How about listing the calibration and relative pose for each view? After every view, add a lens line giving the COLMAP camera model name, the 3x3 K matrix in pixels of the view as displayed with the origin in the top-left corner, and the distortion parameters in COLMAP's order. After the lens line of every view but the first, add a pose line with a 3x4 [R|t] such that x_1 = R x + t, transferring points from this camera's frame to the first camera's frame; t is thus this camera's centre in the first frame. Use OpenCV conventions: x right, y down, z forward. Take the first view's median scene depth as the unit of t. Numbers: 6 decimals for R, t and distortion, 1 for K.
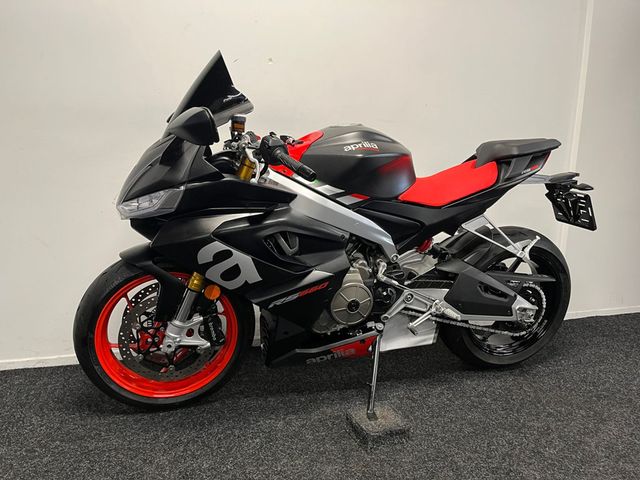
lens RADIAL K [[481.6, 0, 318.5], [0, 481.6, 241.2], [0, 0, 1]] dist [0.090784, -0.117809]
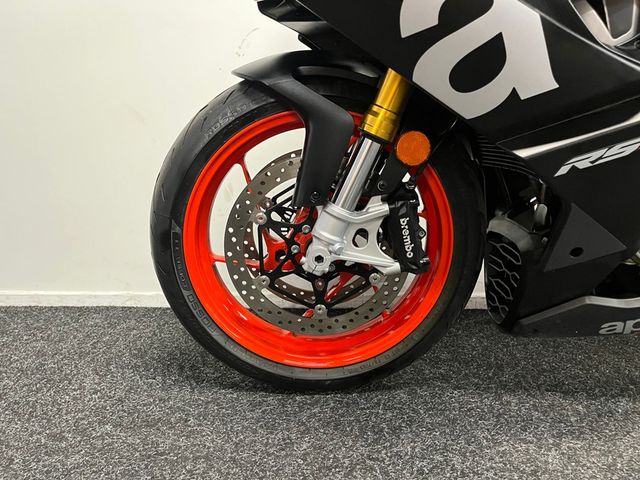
lens RADIAL K [[487.2, 0, 321.6], [0, 487.2, 237.2], [0, 0, 1]] dist [0.056630, -0.063995]
pose [[0.962796, 0.039580, -0.267314, -0.164036], [-0.040649, 0.999172, 0.001538, 0.179569], [0.267154, 0.009386, 0.963608, 0.498105]]
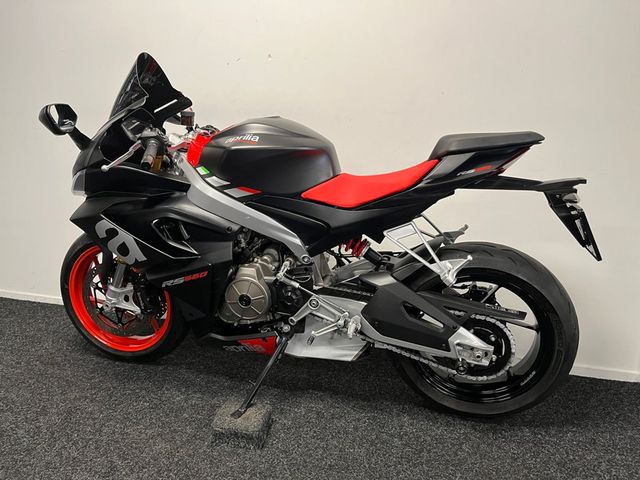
lens RADIAL K [[481.6, 0, 318.5], [0, 481.6, 241.2], [0, 0, 1]] dist [0.090784, -0.117809]
pose [[0.854113, 0.110178, -0.508283, 0.672871], [-0.108346, 0.993555, 0.033306, -0.034932], [0.508677, 0.026623, 0.860546, 0.214887]]
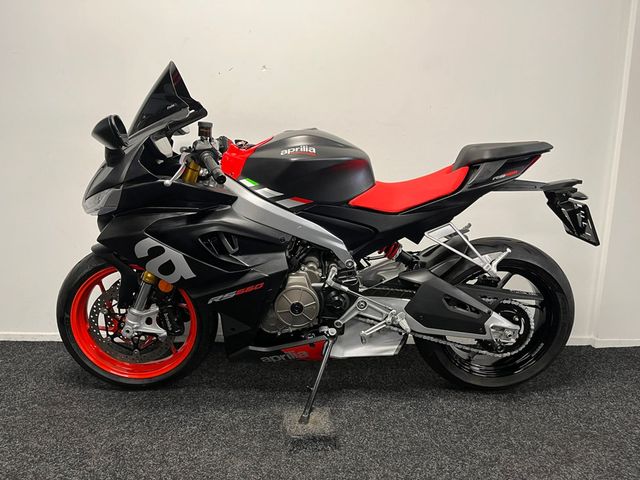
lens RADIAL K [[481.6, 0, 318.5], [0, 481.6, 241.2], [0, 0, 1]] dist [0.090784, -0.117809]
pose [[0.967017, 0.044967, -0.250710, 0.352785], [-0.046605, 0.998913, -0.000596, -0.007546], [0.250410, 0.012261, 0.968062, 0.032896]]
